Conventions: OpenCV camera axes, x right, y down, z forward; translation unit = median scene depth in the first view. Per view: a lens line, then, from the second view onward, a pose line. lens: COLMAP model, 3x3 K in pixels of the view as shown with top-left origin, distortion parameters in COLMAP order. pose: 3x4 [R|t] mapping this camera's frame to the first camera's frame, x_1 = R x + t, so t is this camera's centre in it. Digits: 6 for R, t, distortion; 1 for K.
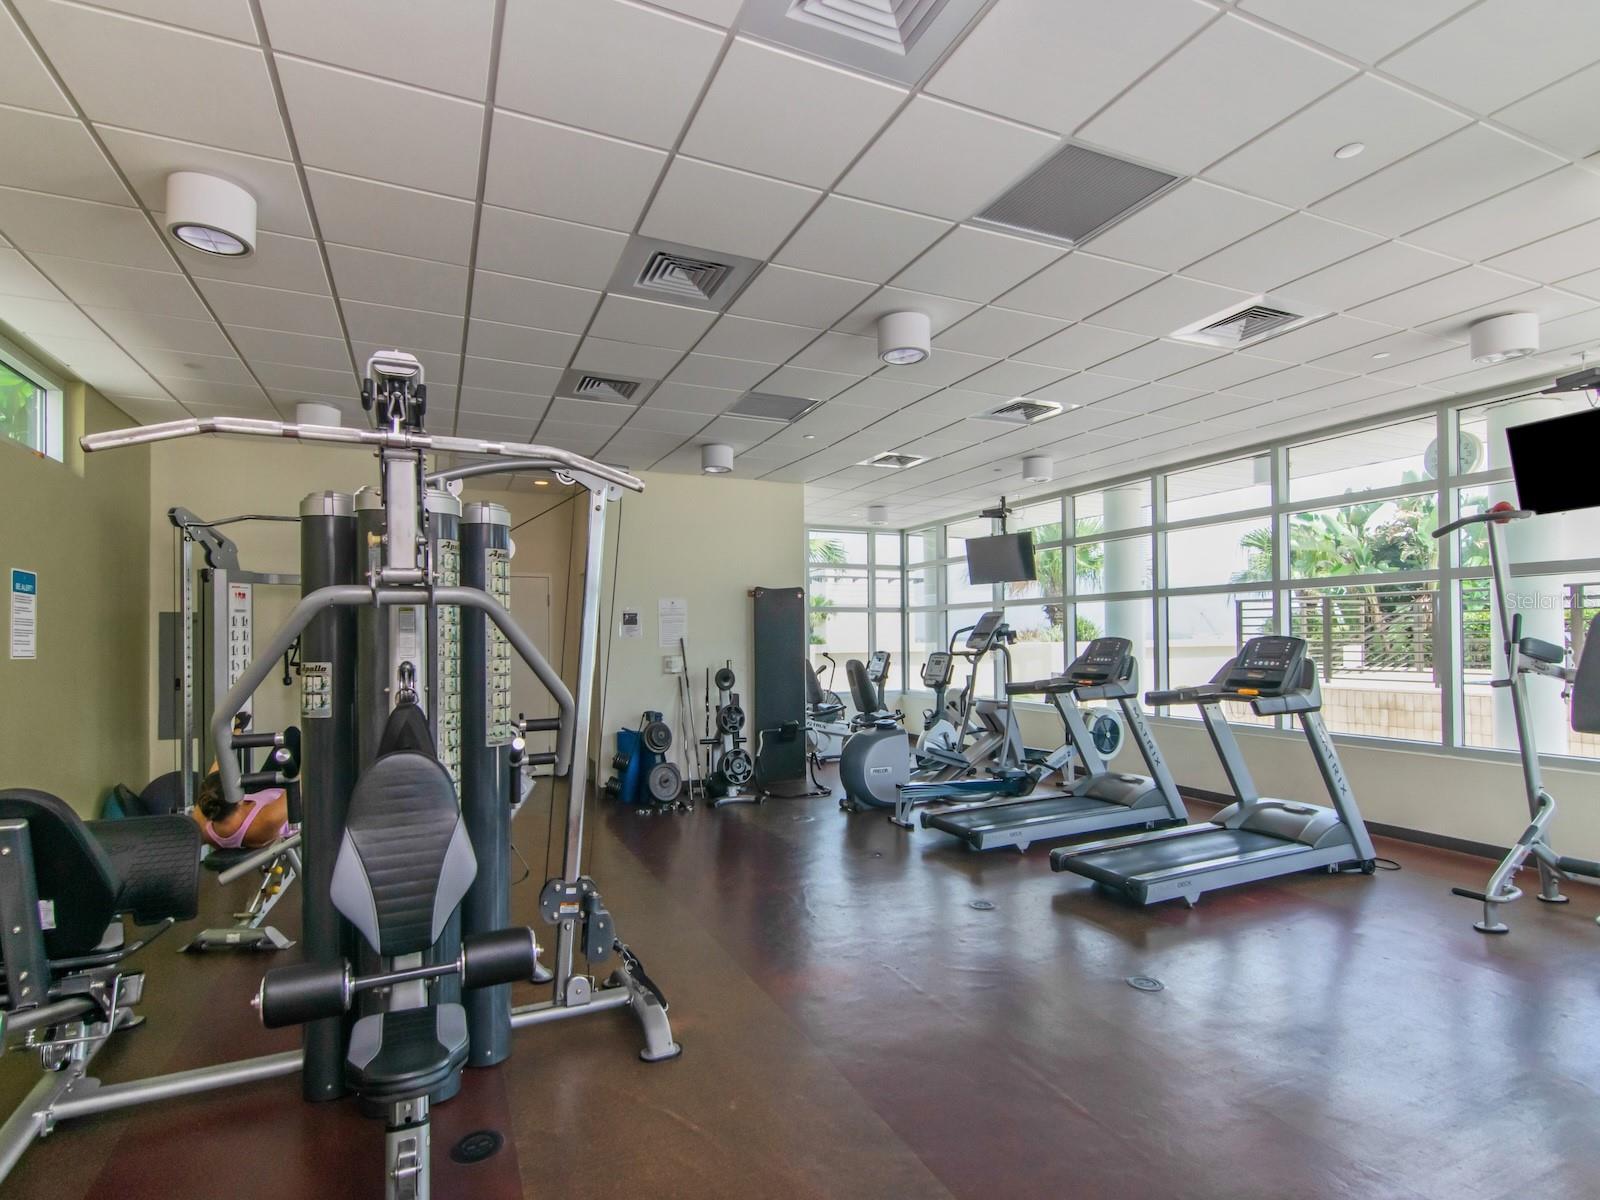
lens RADIAL K [[768.3, 0, 762.1], [0, 768.3, 635.8], [0, 0, 1]] dist [-0.000511, 0.000353]
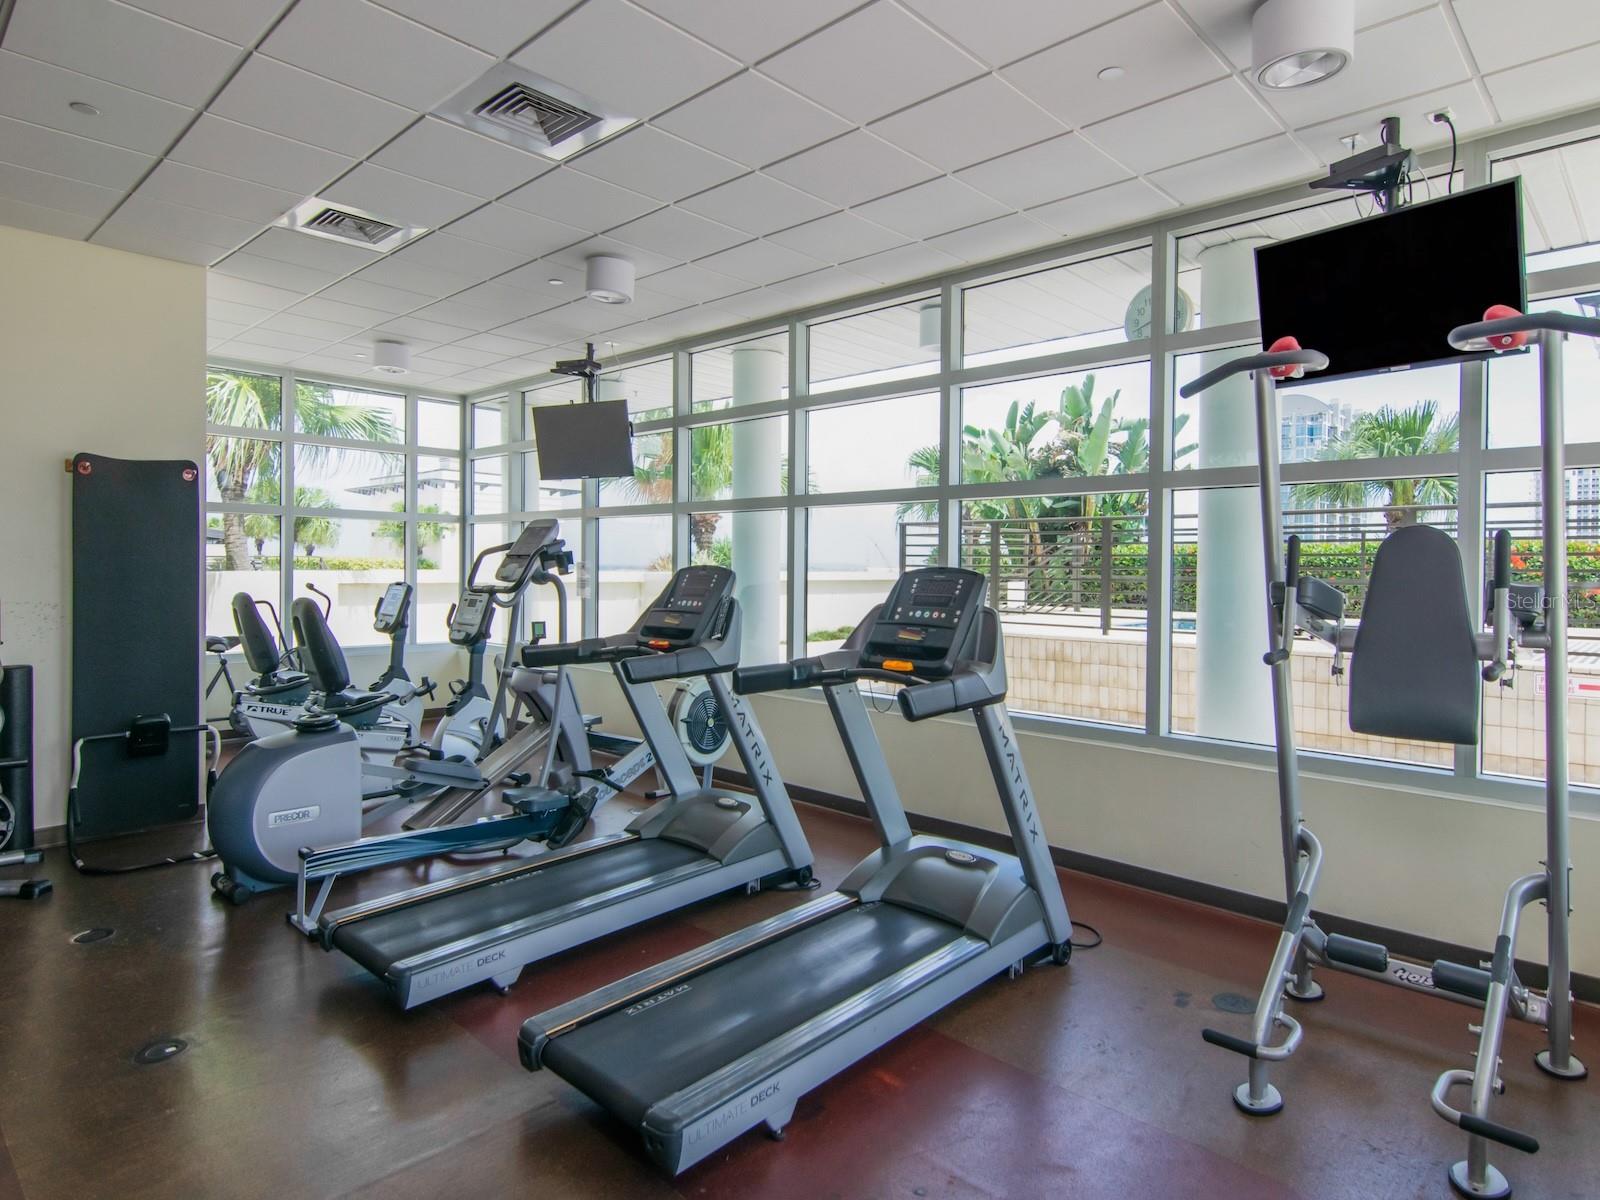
lens RADIAL K [[880.4, 0, 800.0], [0, 880.4, 600.0], [0, 0, 1]] dist [0.020893, 0.000031]
pose [[0.908082, 0.002625, 0.418785, 0.217734], [-0.020256, 0.999085, 0.037662, 0.001516], [-0.418303, -0.042683, 0.907304, 0.327544]]
